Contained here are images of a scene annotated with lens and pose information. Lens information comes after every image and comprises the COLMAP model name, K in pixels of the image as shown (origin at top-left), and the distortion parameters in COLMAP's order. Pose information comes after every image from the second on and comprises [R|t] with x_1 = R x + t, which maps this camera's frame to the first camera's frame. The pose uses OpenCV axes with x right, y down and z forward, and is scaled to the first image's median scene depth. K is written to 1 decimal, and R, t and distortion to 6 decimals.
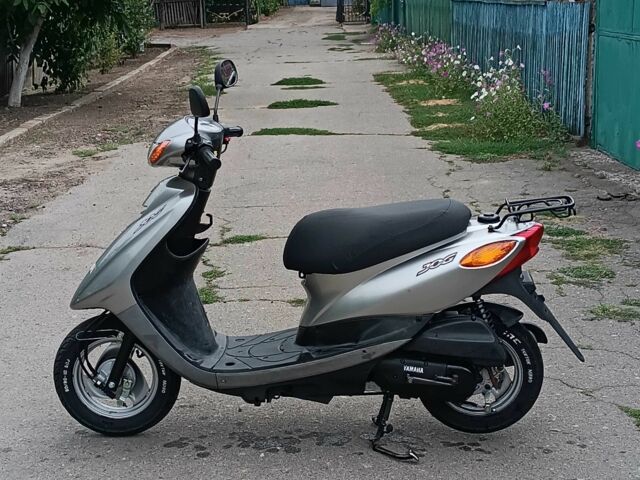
lens RADIAL K [[971.0, 0, 320.0], [0, 971.0, 240.0], [0, 0, 1]] dist [0.009904, -0.067140]
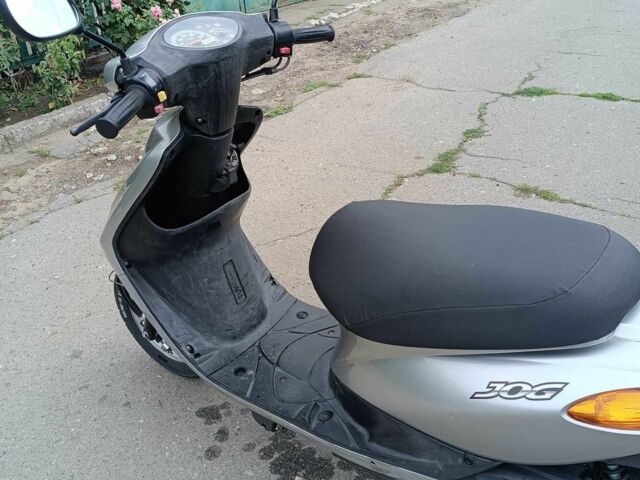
lens RADIAL K [[597.7, 0, 320.0], [0, 597.7, 240.0], [0, 0, 1]] dist [0.017862, -0.040706]
pose [[0.861847, 0.244258, -0.444476, 0.145295], [-0.092175, 0.937227, 0.336316, -0.131726], [0.498723, -0.248884, 0.830261, 0.702544]]
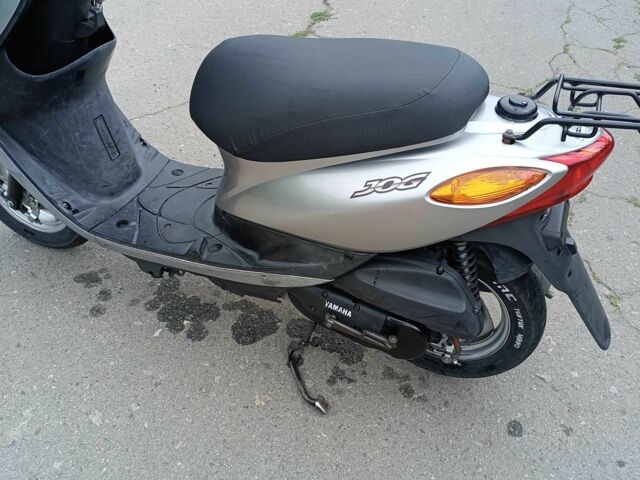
lens RADIAL K [[597.7, 0, 320.0], [0, 597.7, 240.0], [0, 0, 1]] dist [0.017862, -0.040706]
pose [[0.955668, 0.237620, -0.173884, 0.145515], [-0.140117, 0.886395, 0.441215, -0.092813], [0.258972, -0.397290, 0.880394, 0.648195]]
